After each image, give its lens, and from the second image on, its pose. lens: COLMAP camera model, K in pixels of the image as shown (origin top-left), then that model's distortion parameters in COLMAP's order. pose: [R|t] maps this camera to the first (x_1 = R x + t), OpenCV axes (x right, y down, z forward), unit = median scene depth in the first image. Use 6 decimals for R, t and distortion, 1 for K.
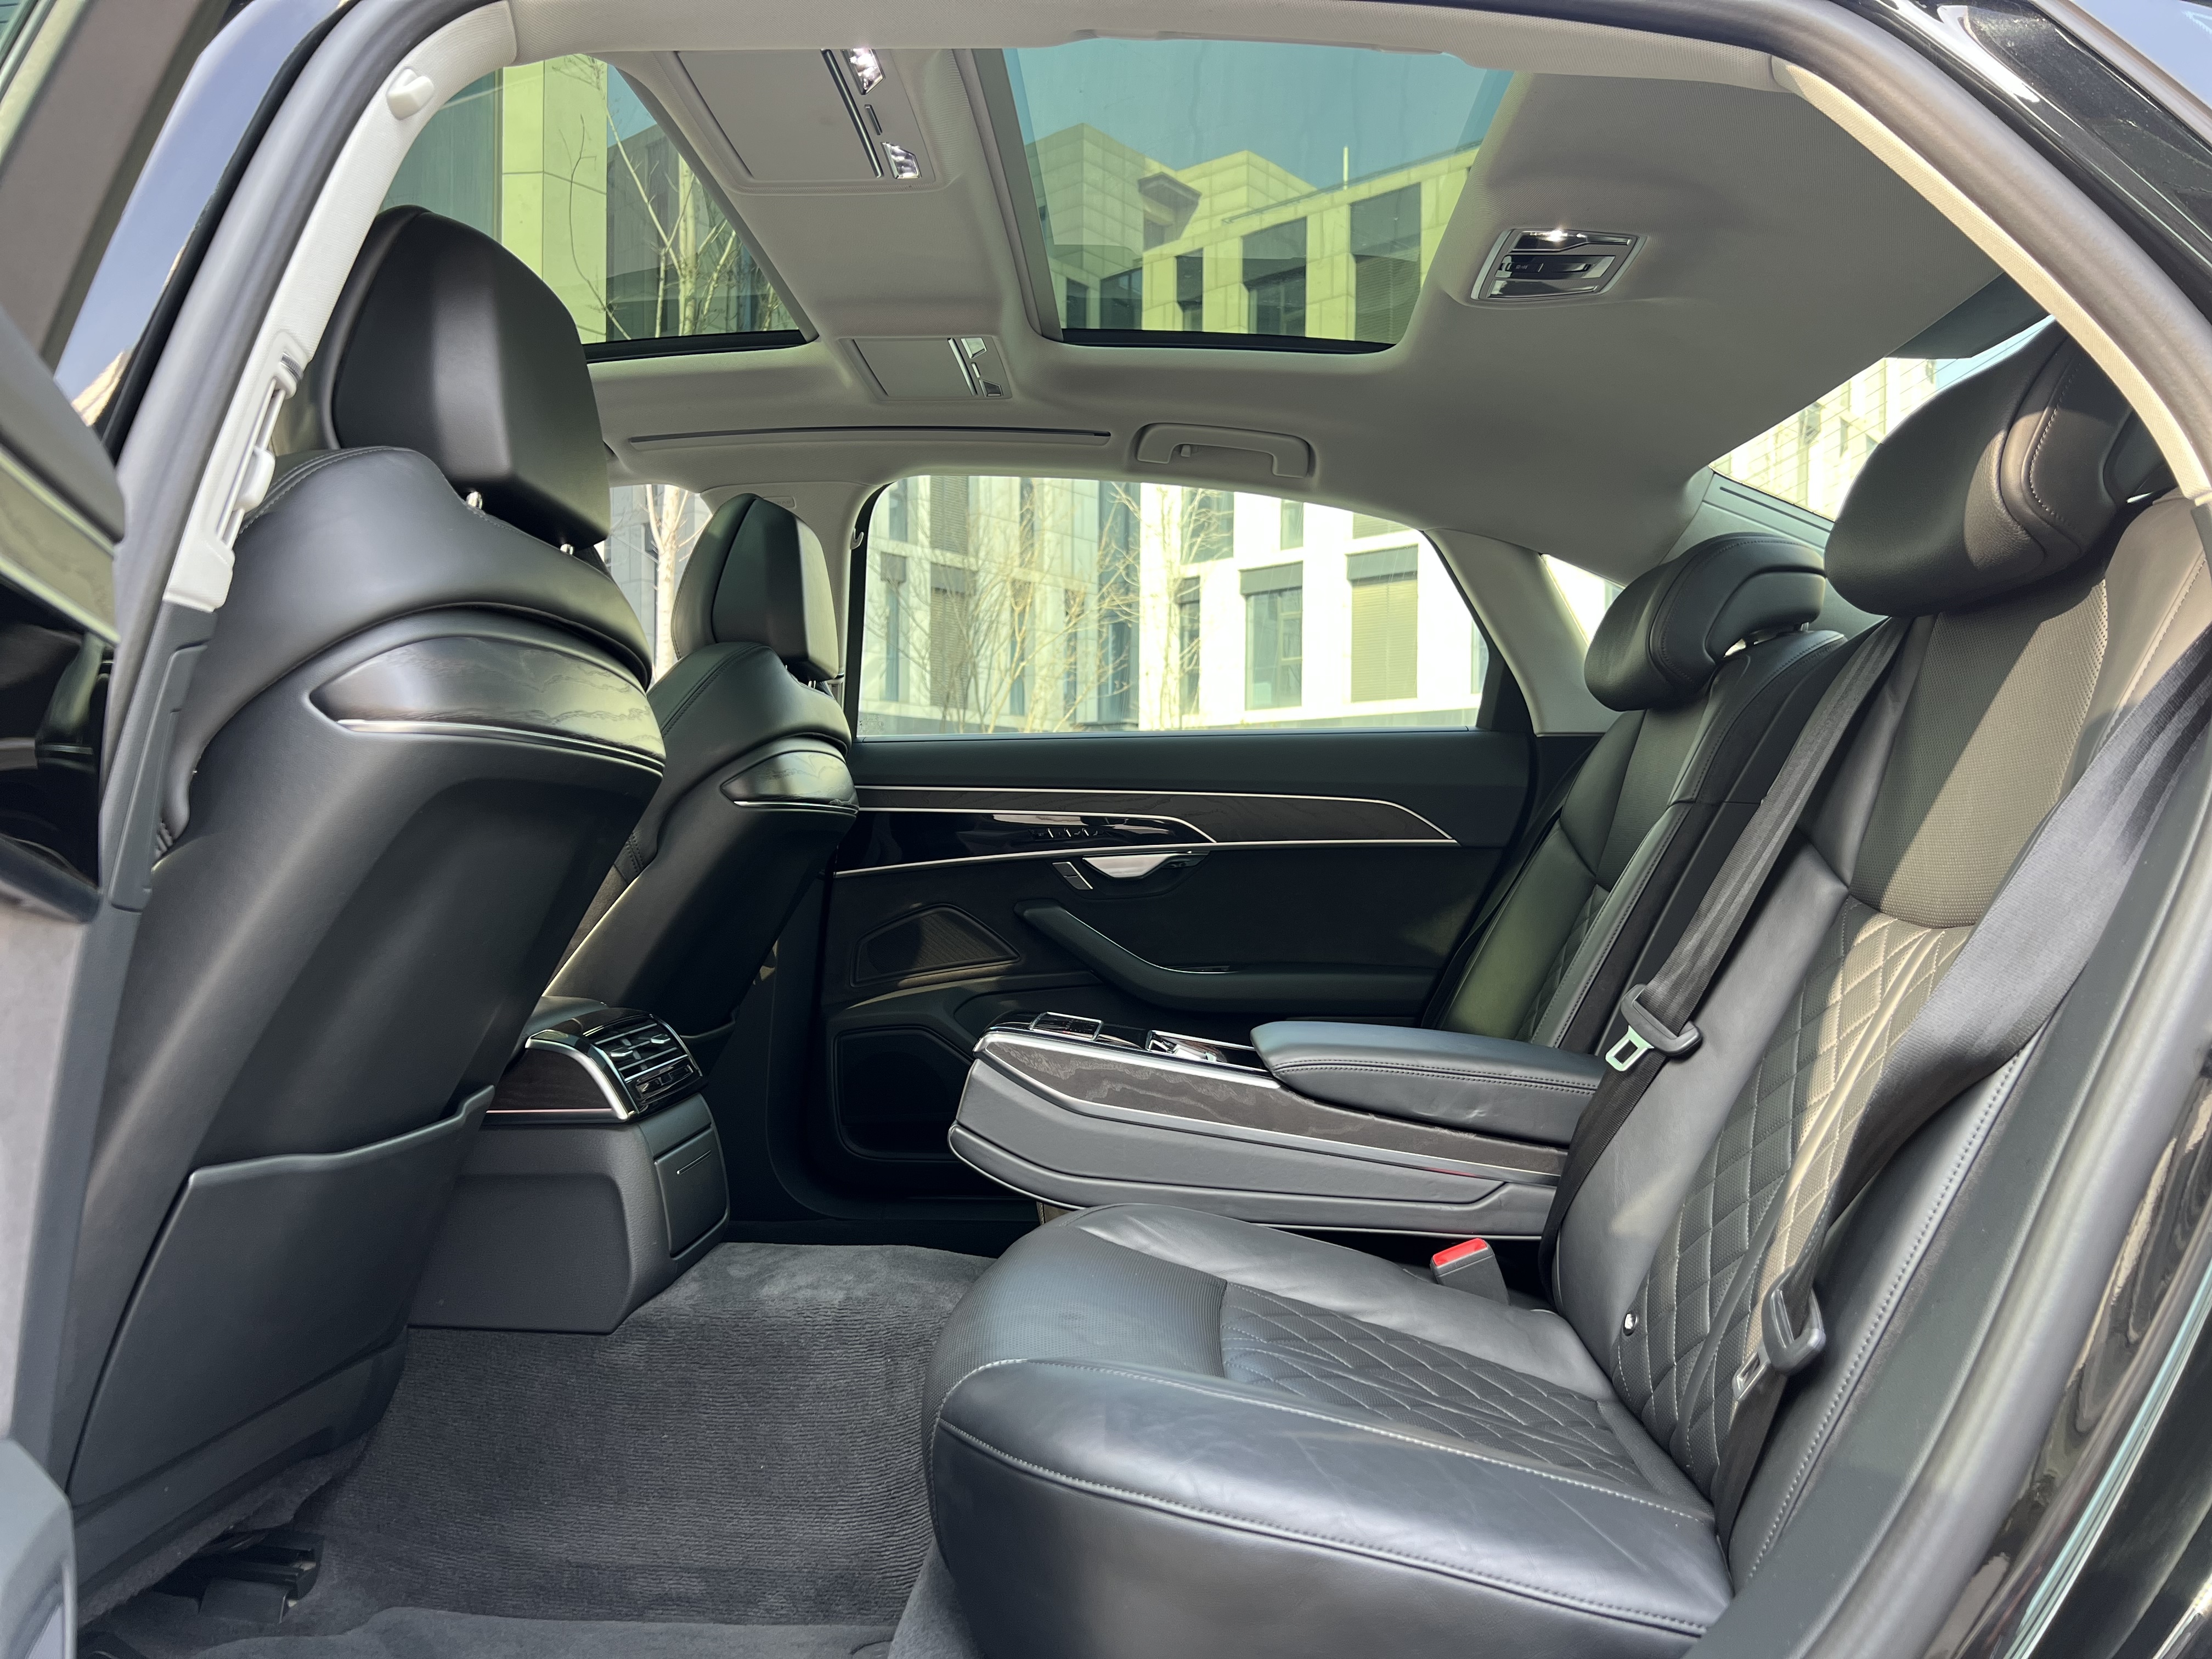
lens RADIAL K [[1652.3, 0, 1108.8], [0, 1652.3, 830.9], [0, 0, 1]] dist [0.051888, -0.066829]
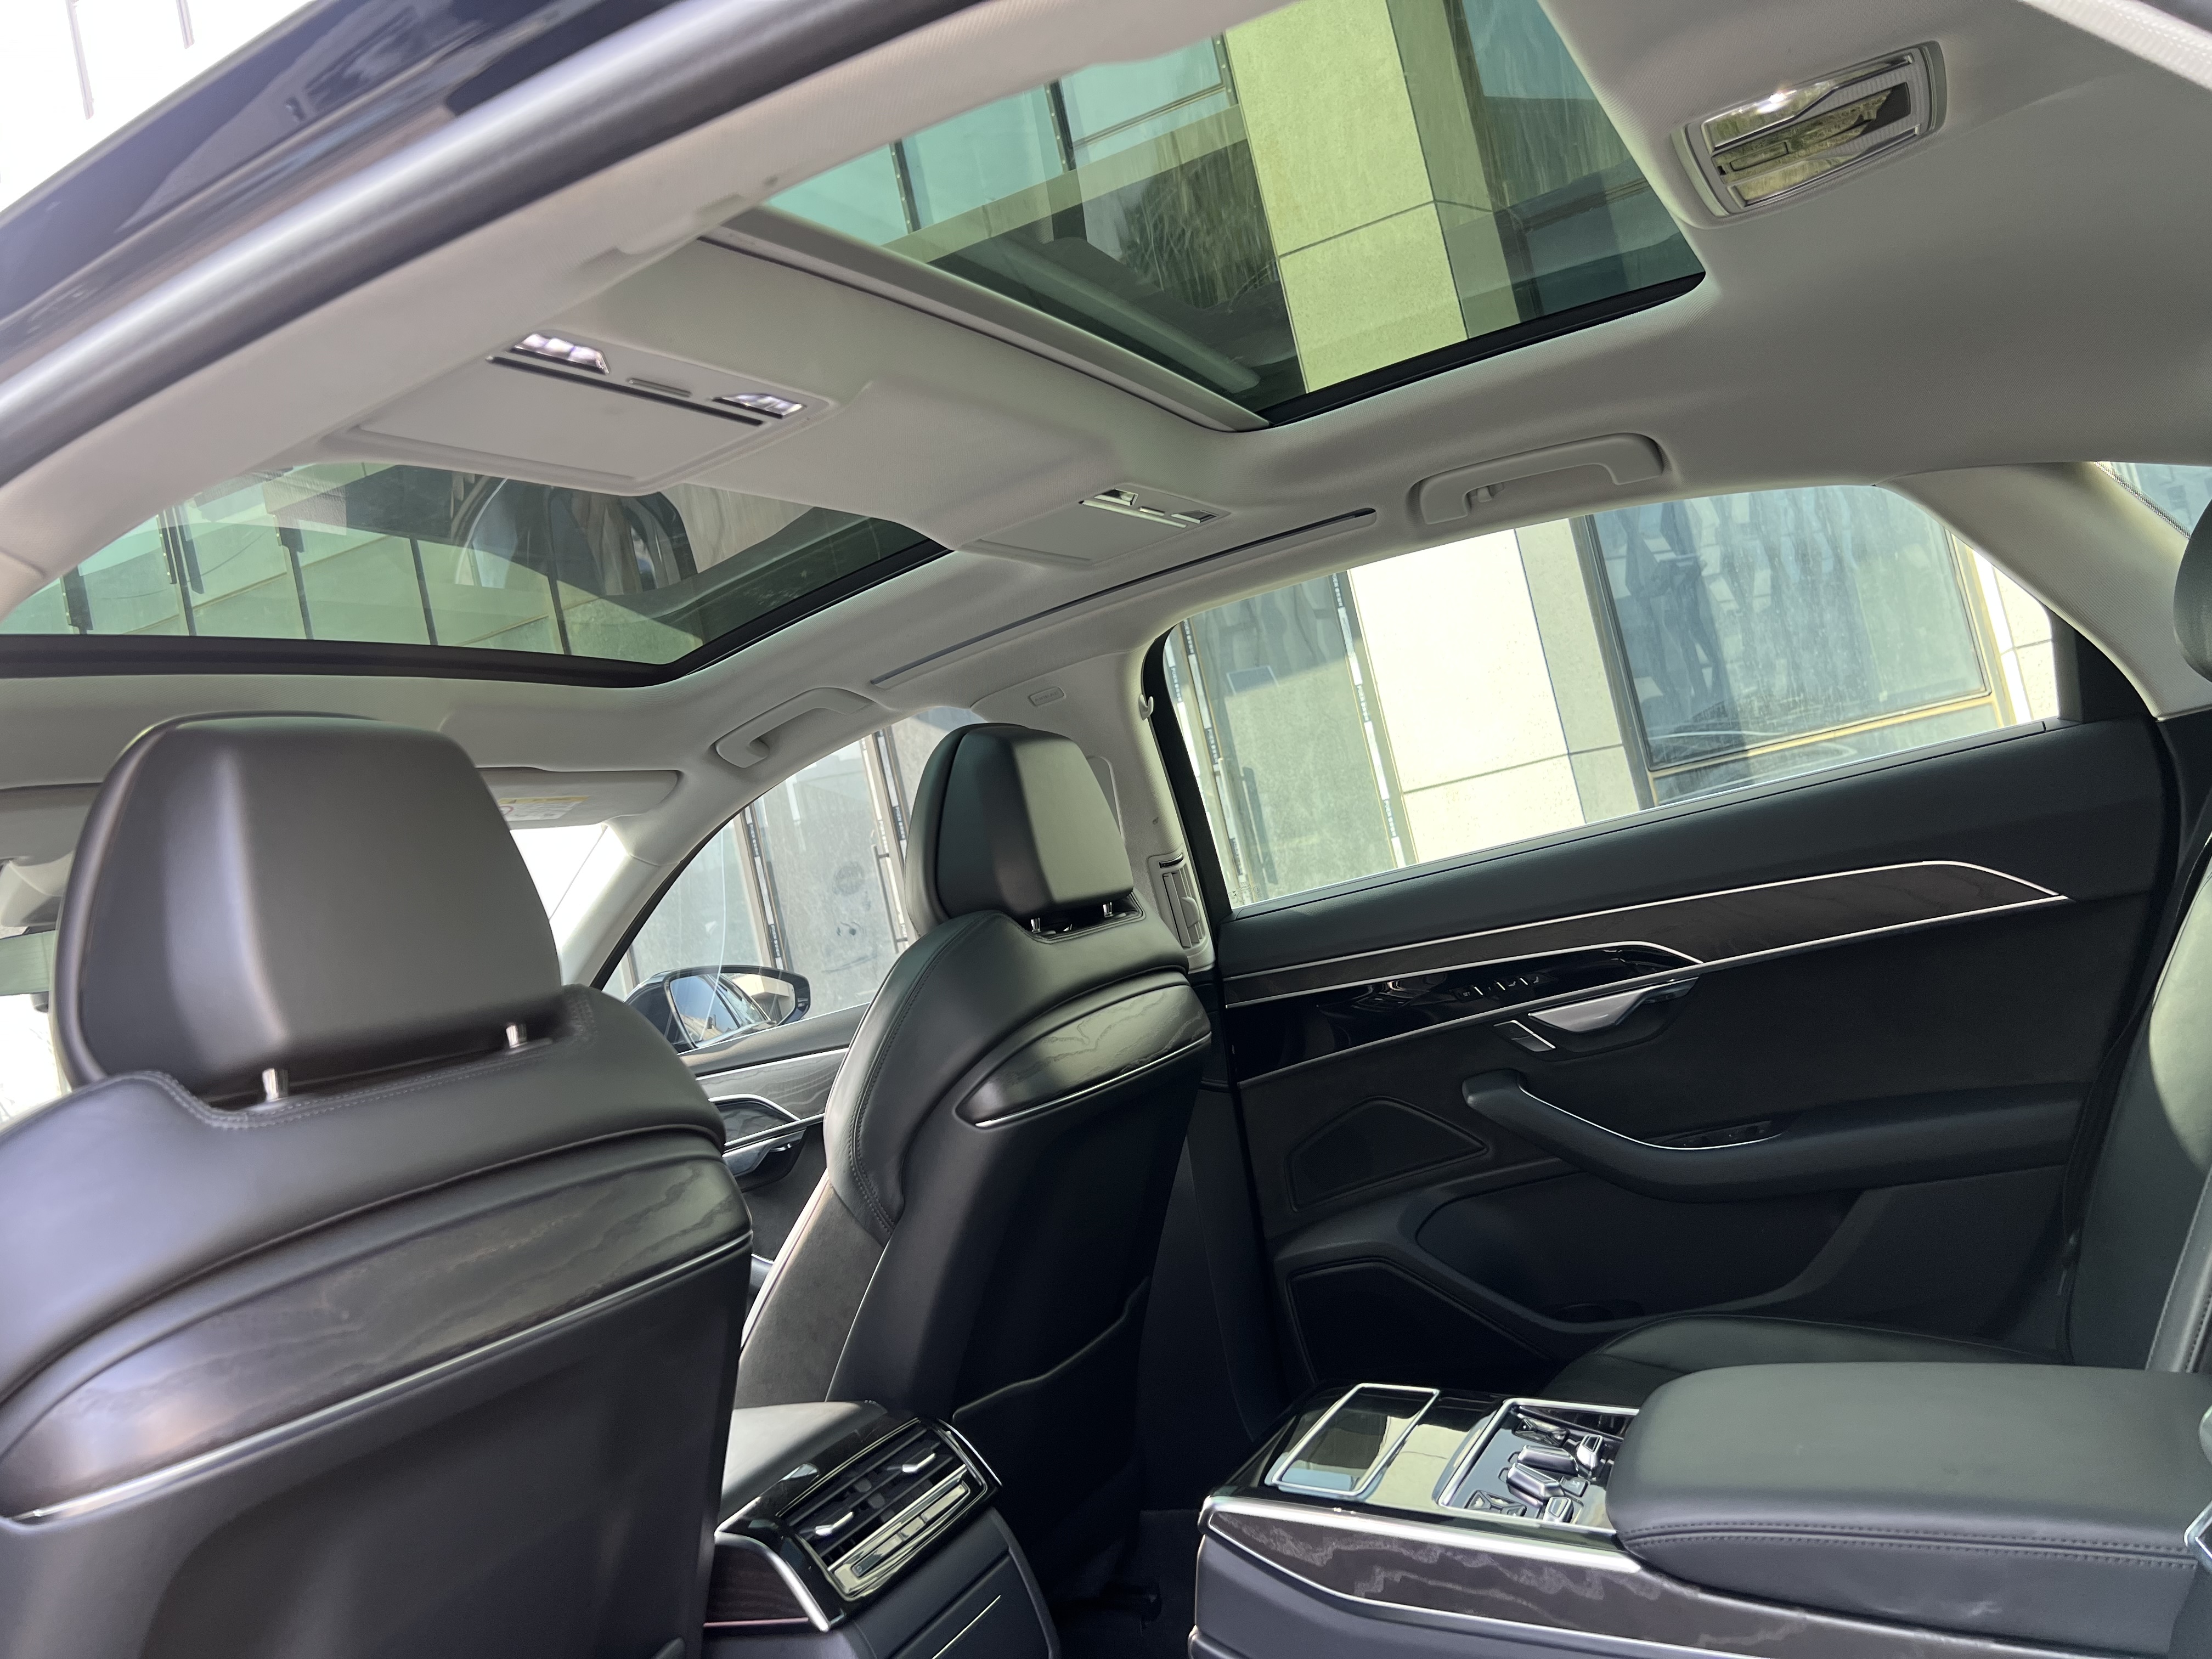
lens RADIAL K [[1652.3, 0, 1093.8], [0, 1652.3, 823.0], [0, 0, 1]] dist [0.051888, -0.066829]
pose [[0.874876, -0.226617, -0.428061, 0.257353], [0.235140, 0.971378, -0.033669, -0.149346], [0.423439, -0.071198, 0.903122, 0.354073]]
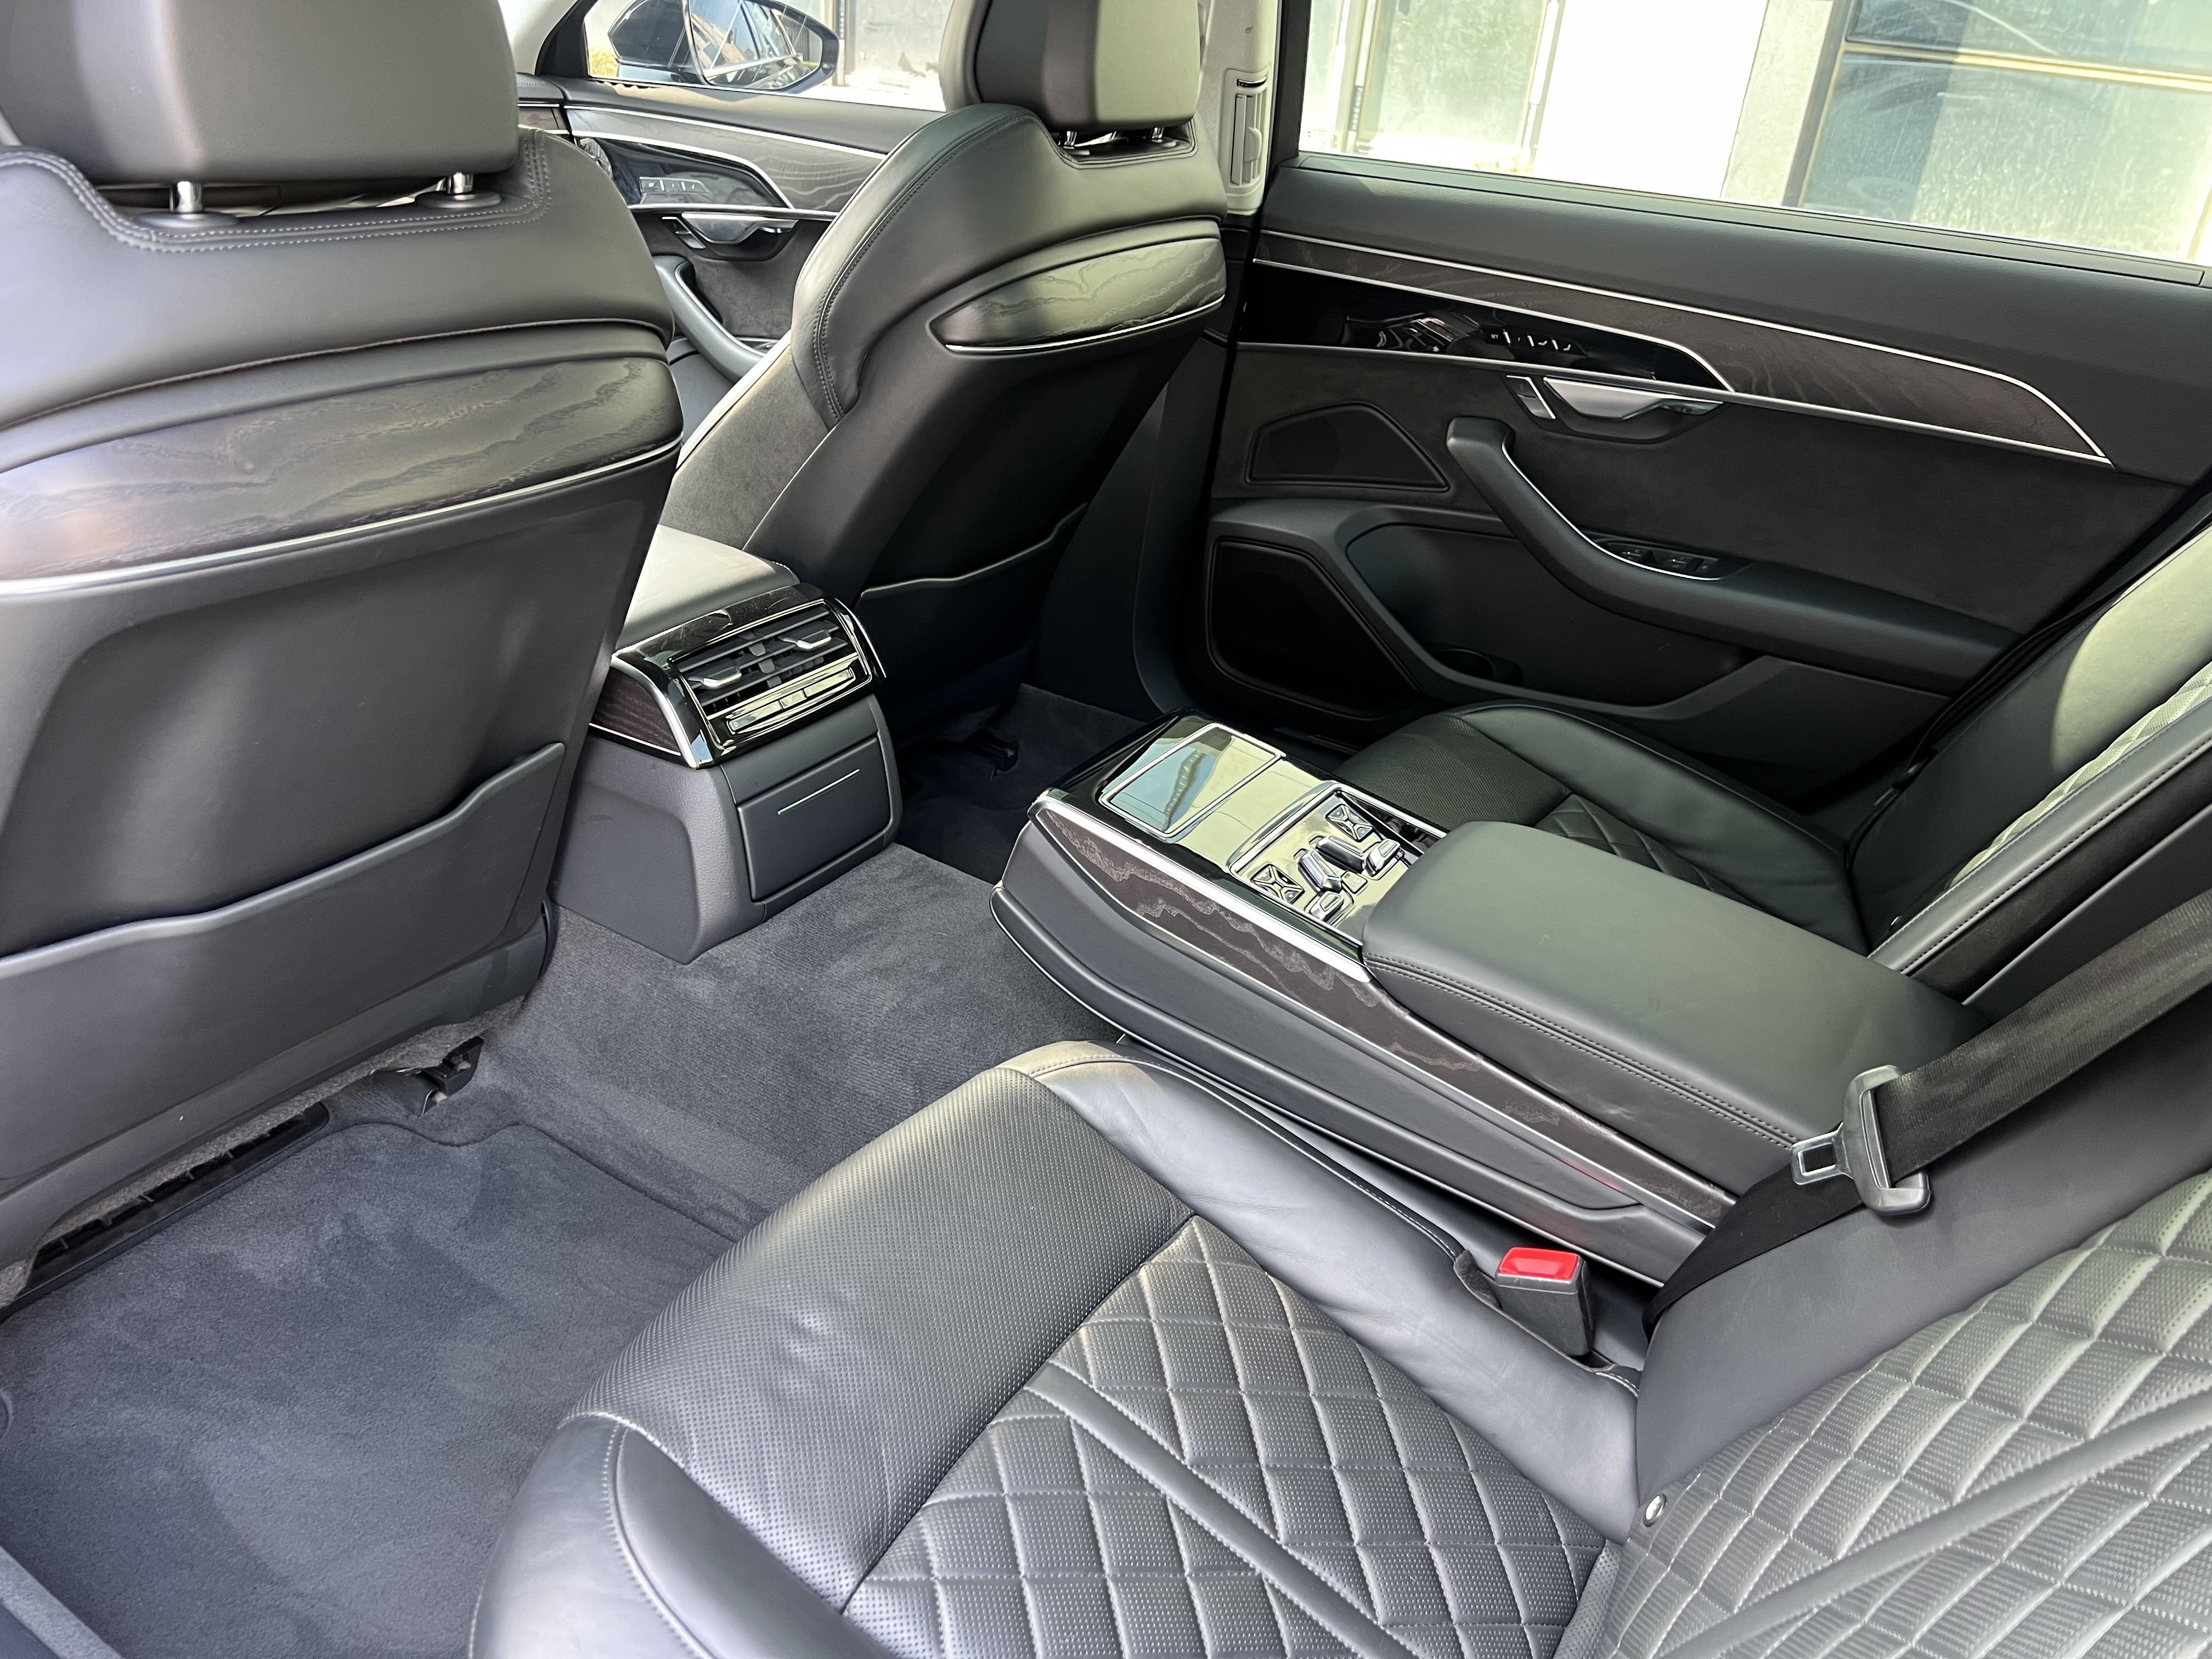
lens RADIAL K [[1652.3, 0, 1099.6], [0, 1652.3, 827.0], [0, 0, 1]] dist [0.051888, -0.066829]
pose [[0.867928, 0.291588, -0.402092, 0.274588], [-0.068352, 0.871958, 0.484785, -0.252612], [0.491965, -0.393275, 0.776728, 0.394261]]
